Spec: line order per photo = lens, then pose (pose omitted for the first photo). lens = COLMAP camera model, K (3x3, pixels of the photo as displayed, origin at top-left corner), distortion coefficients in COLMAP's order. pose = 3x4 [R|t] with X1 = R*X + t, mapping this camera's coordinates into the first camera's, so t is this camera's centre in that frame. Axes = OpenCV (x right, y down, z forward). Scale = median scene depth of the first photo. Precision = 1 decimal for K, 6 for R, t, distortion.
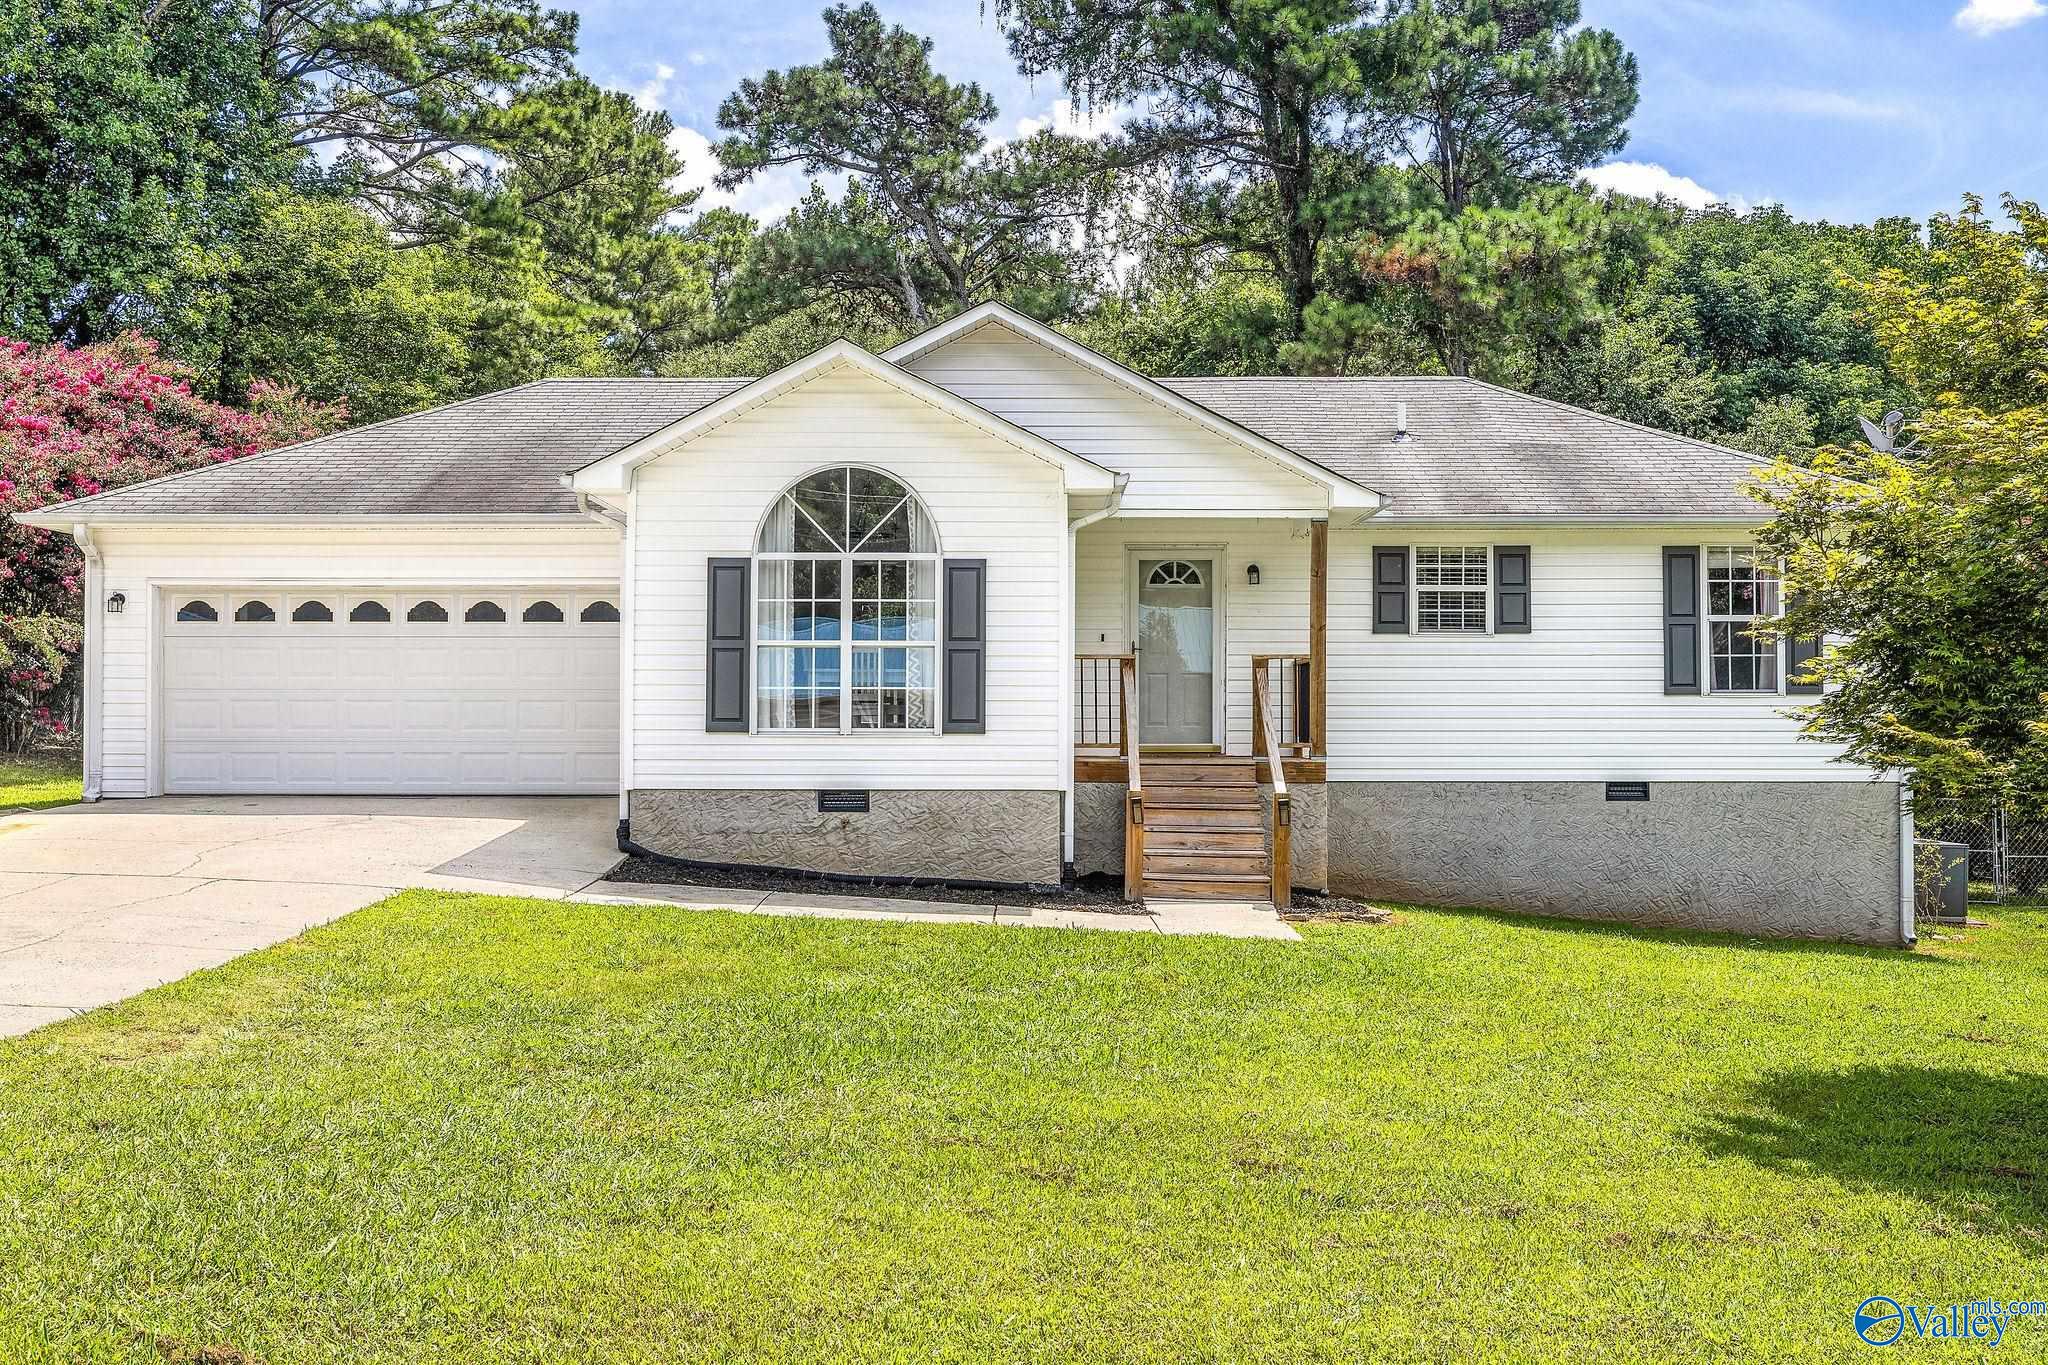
lens RADIAL K [[2001.8, 0, 1022.6], [0, 2001.8, 676.5], [0, 0, 1]] dist [0.002447, 0.000000]
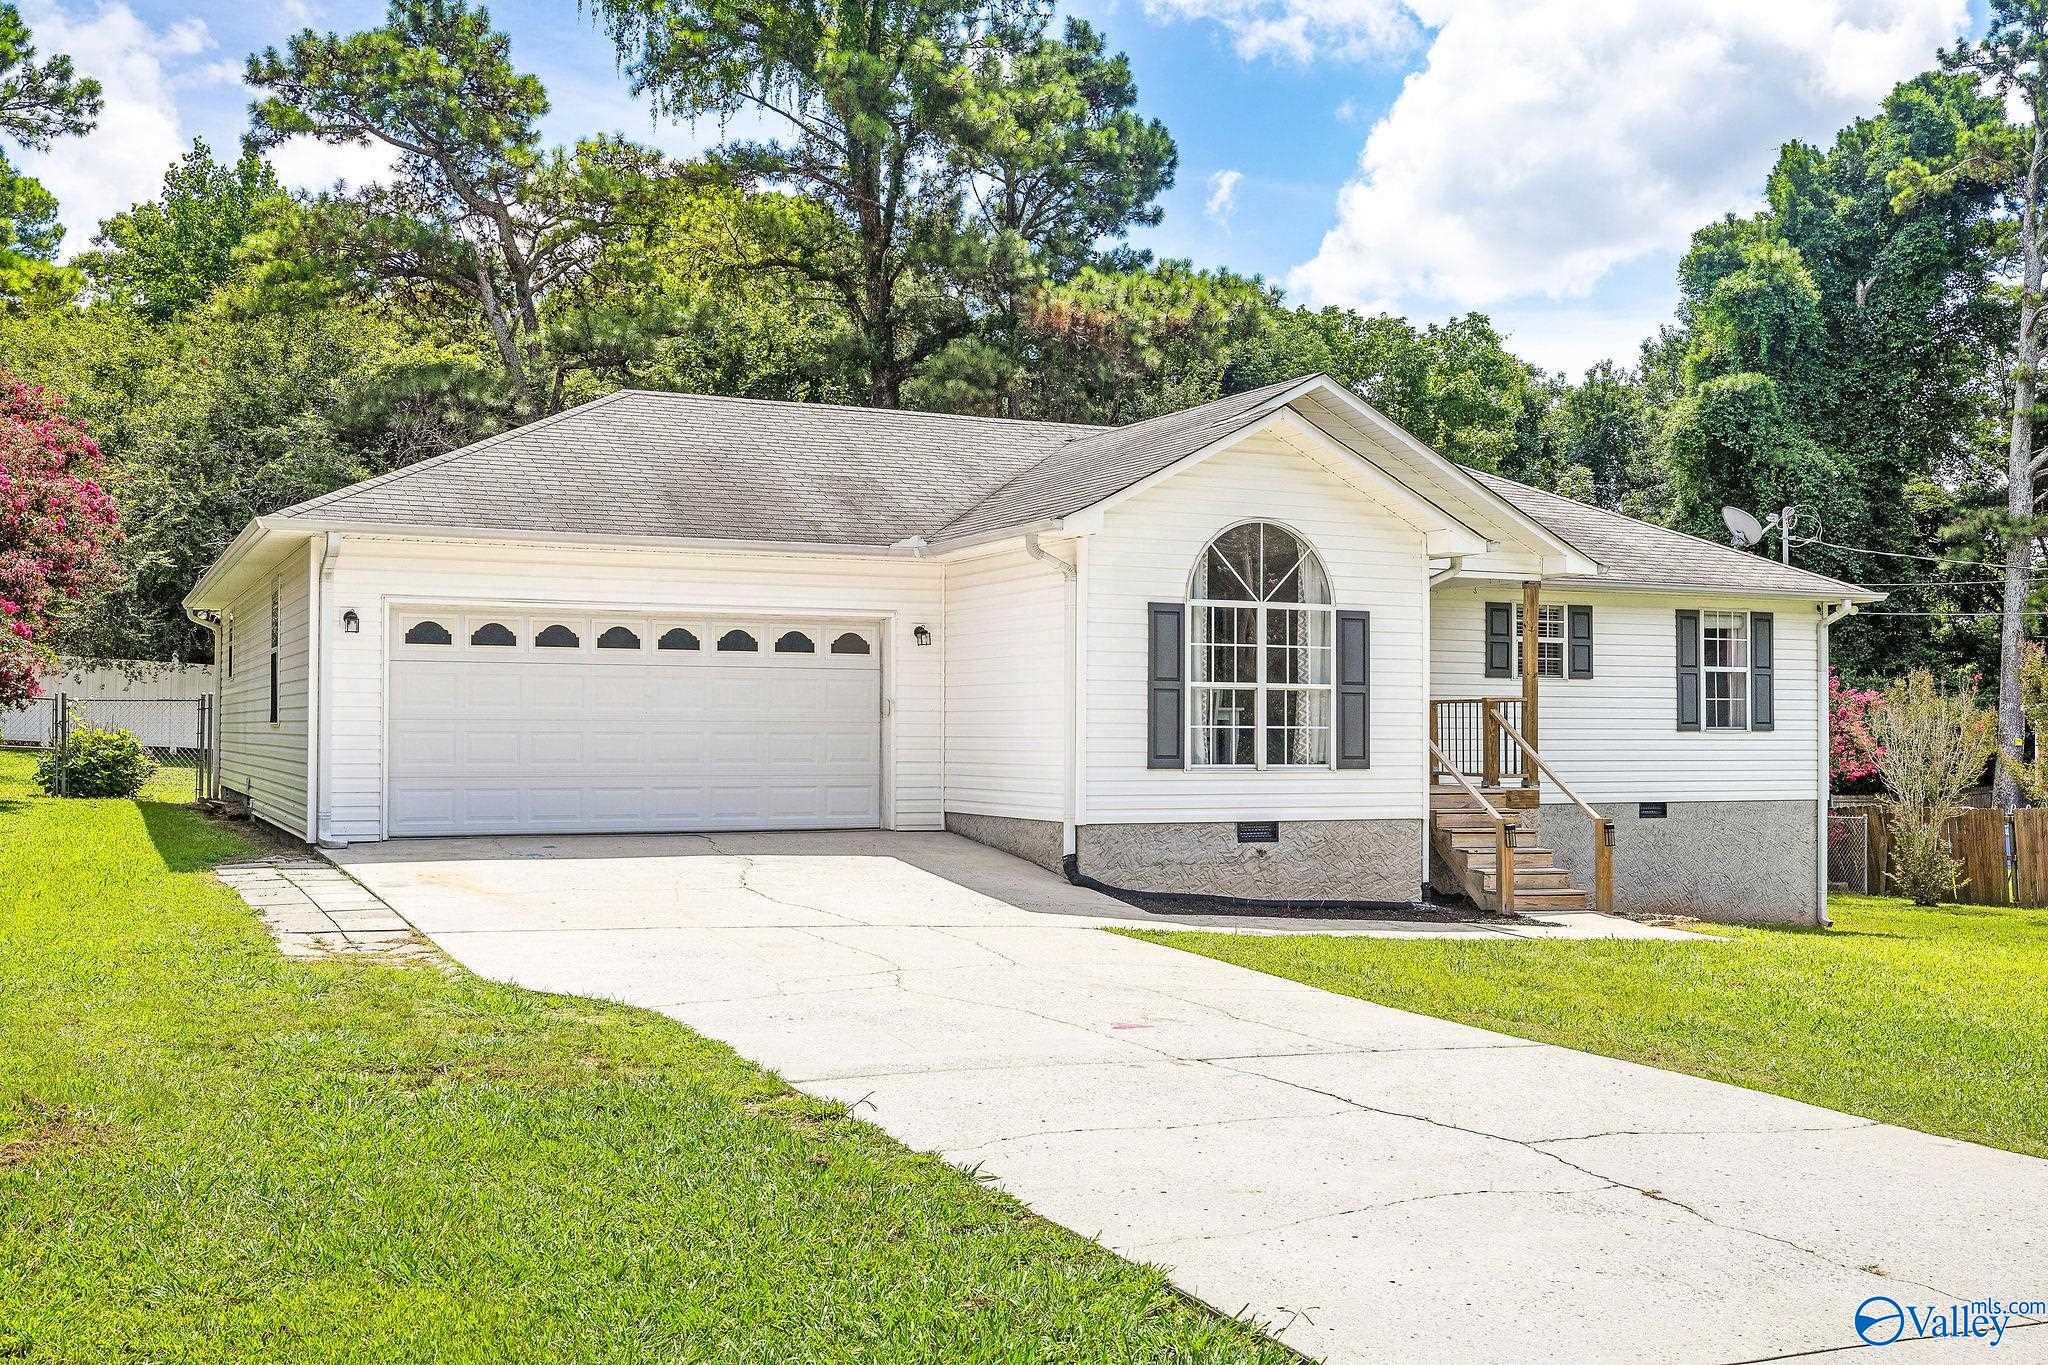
lens RADIAL K [[2001.8, 0, 1019.1], [0, 2001.8, 686.3], [0, 0, 1]] dist [0.002447, 0.000000]
pose [[0.899167, 0.012486, 0.437427, -0.579132], [-0.013447, 0.999909, -0.000900, -0.011574], [-0.437399, -0.005072, 0.899253, 0.075044]]
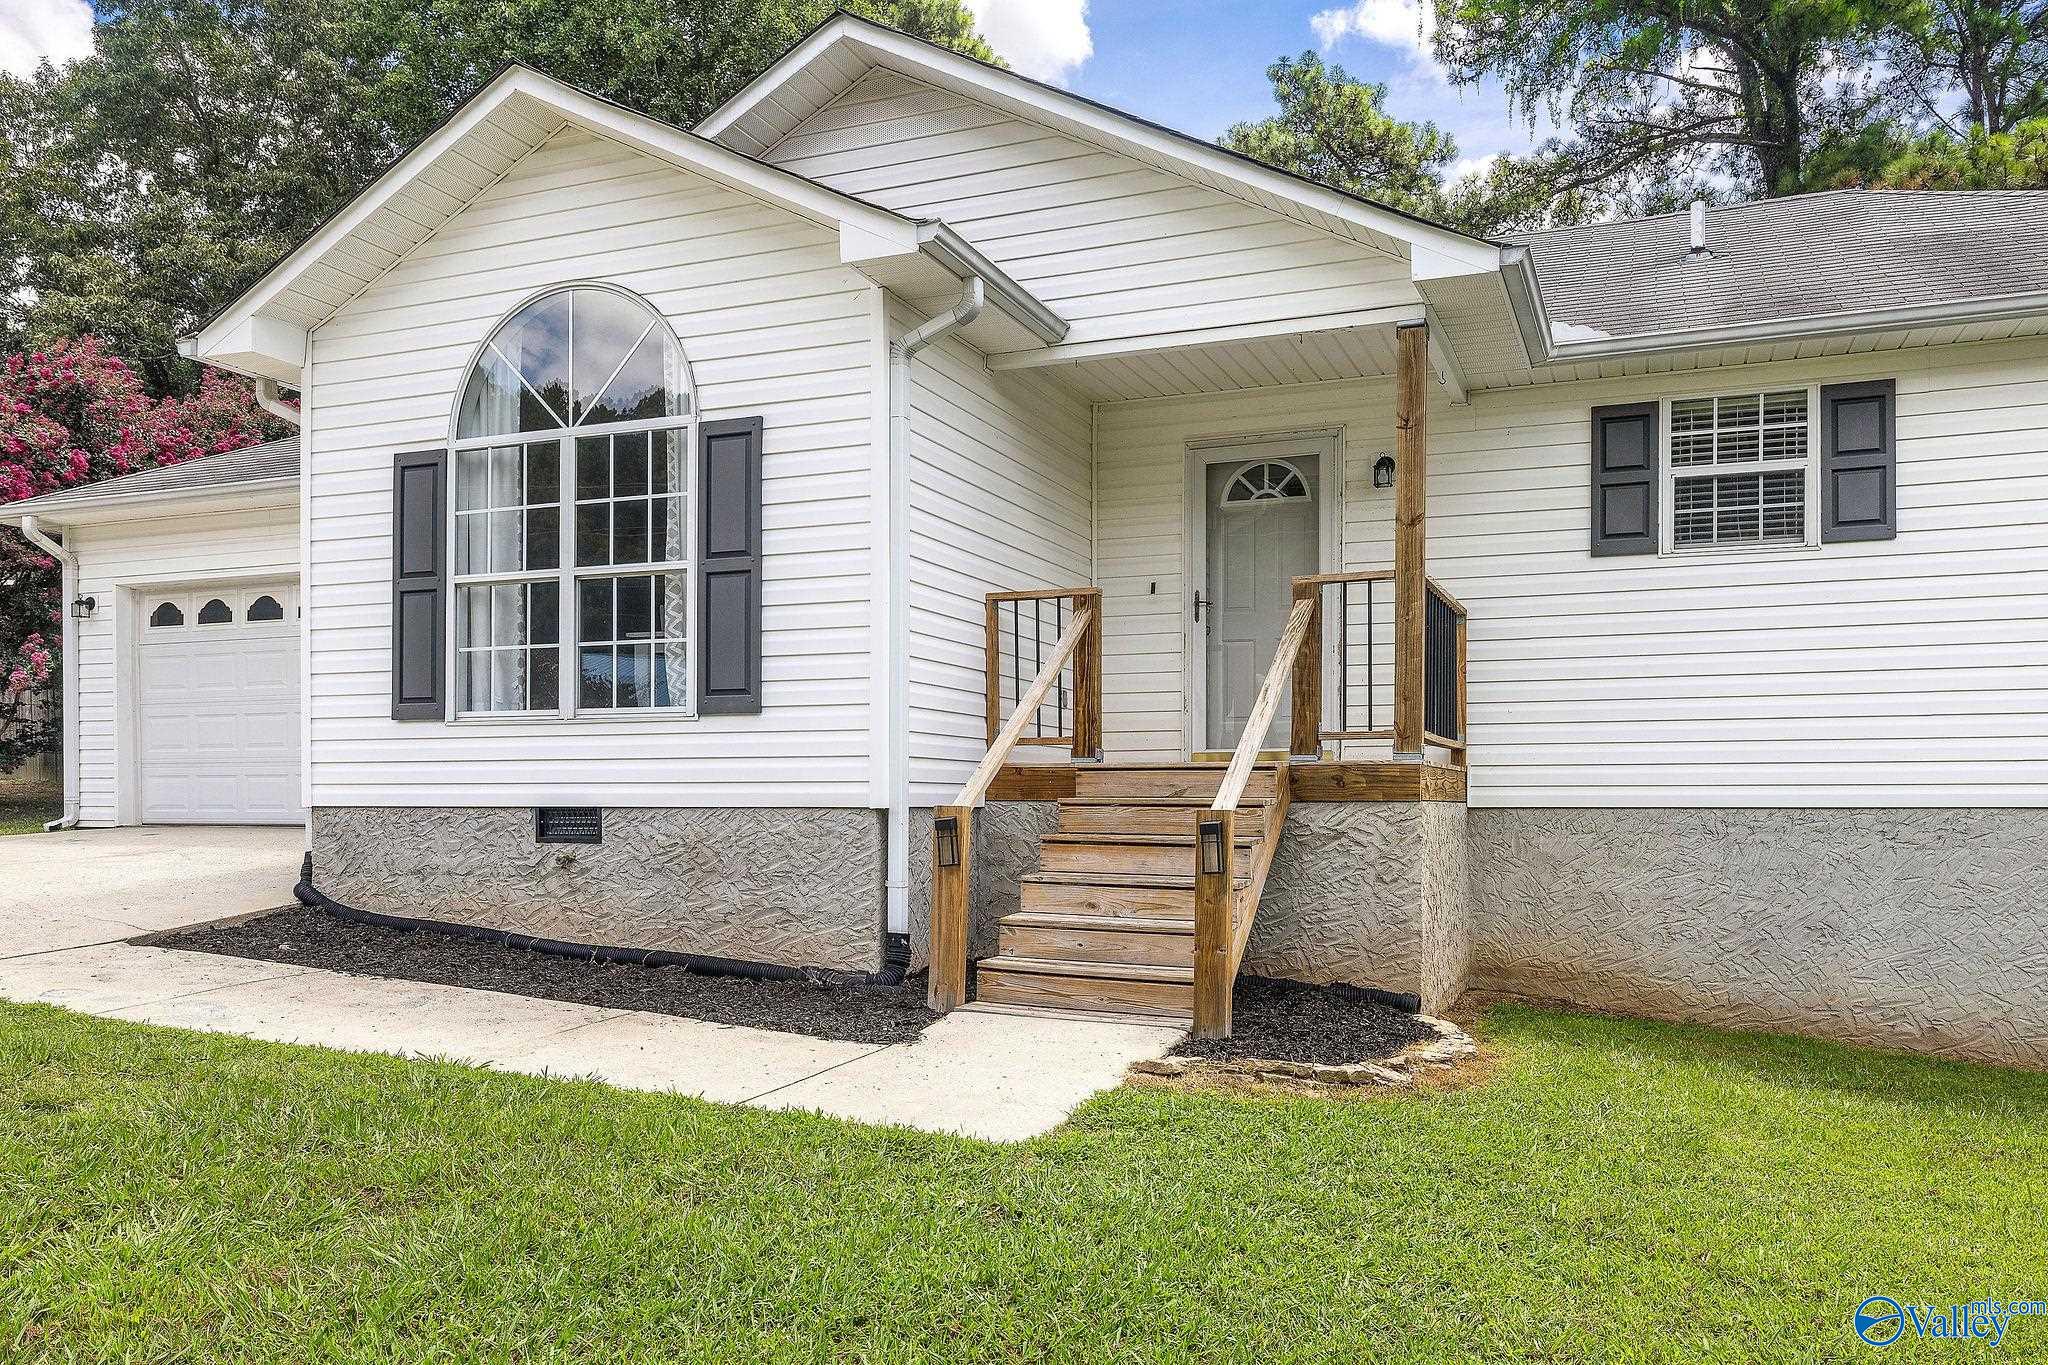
lens RADIAL K [[1579.5, 0, 1022.5], [0, 1579.5, 813.1], [0, 0, 1]] dist [-0.003086, 0.005126]
pose [[0.928515, 0.000397, -0.371296, 0.193070], [0.010742, 0.999552, 0.027931, 0.039357], [0.371141, -0.029923, 0.928094, 0.508611]]
